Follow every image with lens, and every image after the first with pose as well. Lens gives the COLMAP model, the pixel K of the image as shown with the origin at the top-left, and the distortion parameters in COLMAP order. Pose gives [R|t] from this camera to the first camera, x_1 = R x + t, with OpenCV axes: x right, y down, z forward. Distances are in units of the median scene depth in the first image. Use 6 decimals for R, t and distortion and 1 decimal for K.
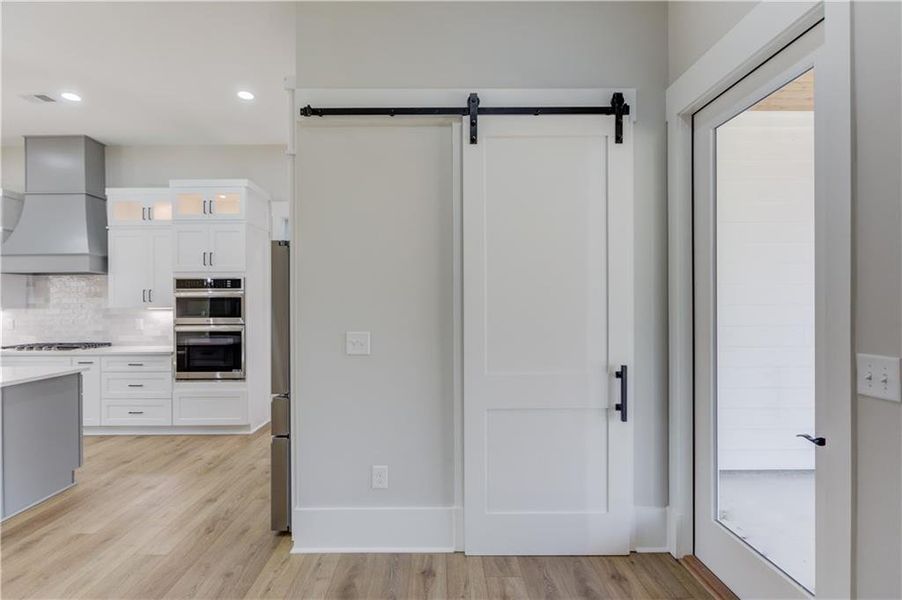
lens RADIAL K [[434.8, 0, 434.0], [0, 434.8, 302.1], [0, 0, 1]] dist [-0.003427, 0.005564]
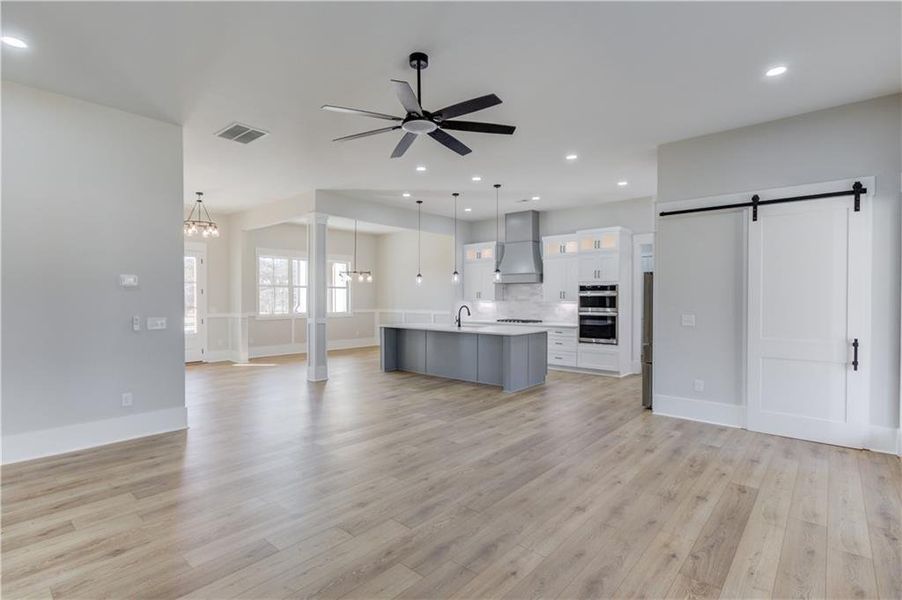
lens RADIAL K [[434.8, 0, 446.6], [0, 434.8, 302.2], [0, 0, 1]] dist [-0.003427, 0.005564]
pose [[0.754205, 0.014239, -0.656485, 0.173089], [-0.004870, 0.999859, 0.016093, -0.011687], [0.656621, -0.008940, 0.754167, -0.719997]]
